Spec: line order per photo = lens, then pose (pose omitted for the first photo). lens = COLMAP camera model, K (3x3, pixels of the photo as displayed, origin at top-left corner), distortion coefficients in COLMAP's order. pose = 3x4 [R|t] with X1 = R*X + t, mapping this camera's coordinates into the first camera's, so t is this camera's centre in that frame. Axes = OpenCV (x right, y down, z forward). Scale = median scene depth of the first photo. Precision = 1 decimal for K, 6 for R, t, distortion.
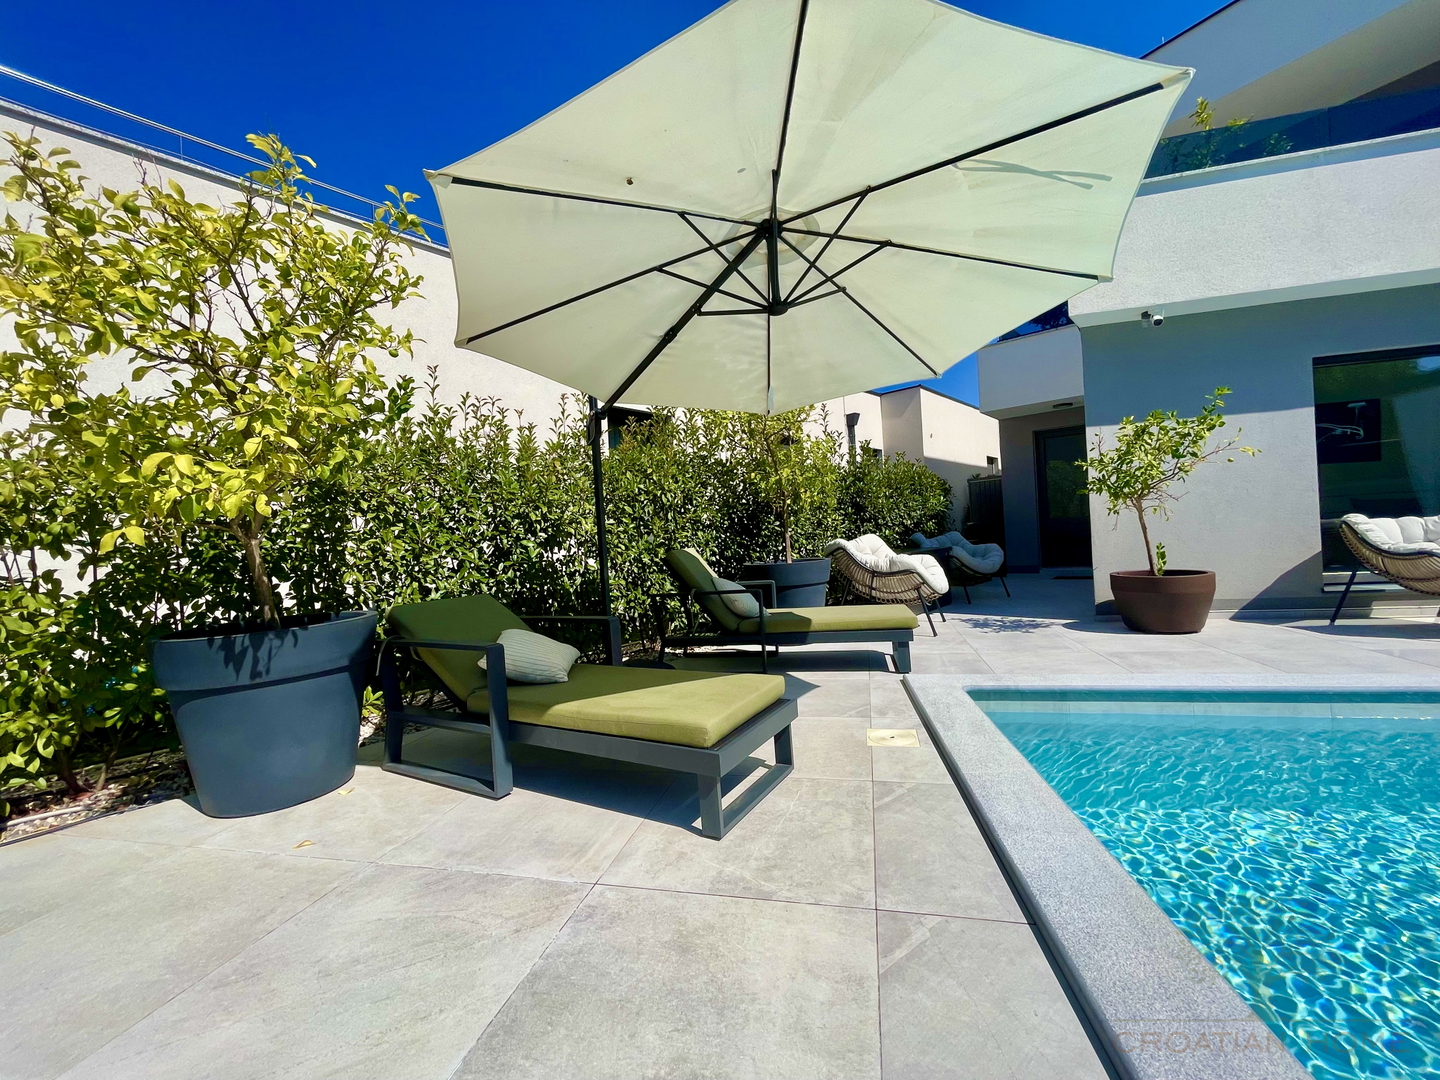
lens RADIAL K [[585.7, 0, 719.0], [0, 585.7, 536.7], [0, 0, 1]] dist [-0.001258, 0.000240]
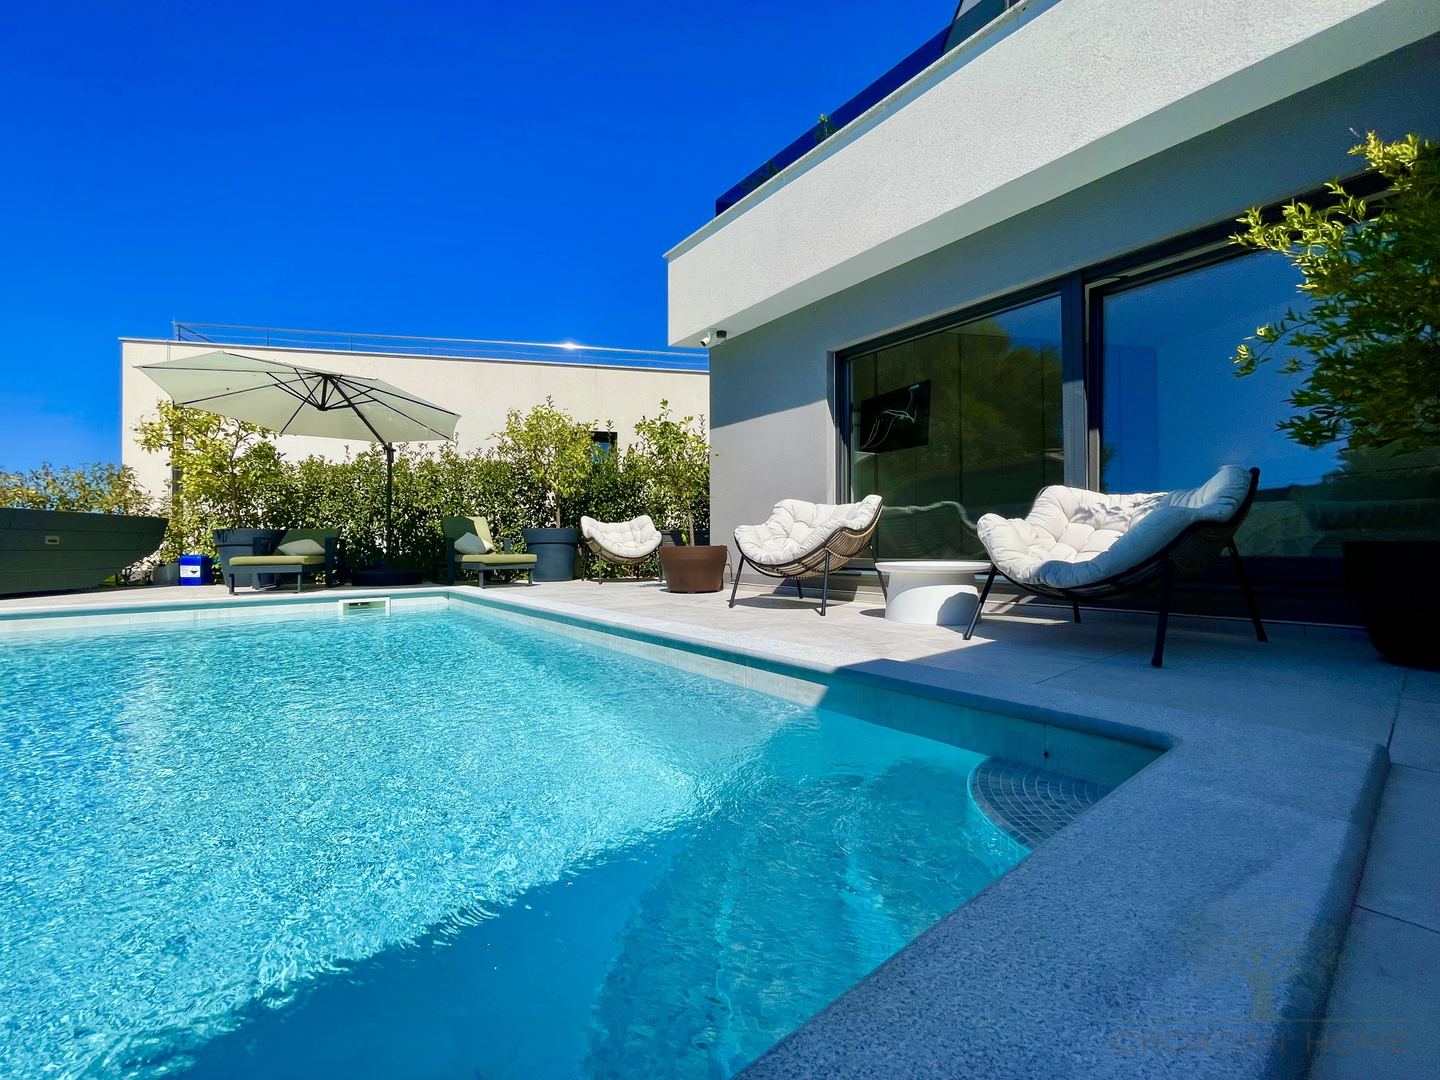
lens RADIAL K [[582.1, 0, 714.5], [0, 582.1, 541.7], [0, 0, 1]] dist [-0.001061, 0.000018]
pose [[0.828752, 0.037968, -0.558327, 1.436371], [-0.020267, 0.999078, 0.037857, -0.002103], [0.559249, -0.020059, 0.828757, -0.010460]]
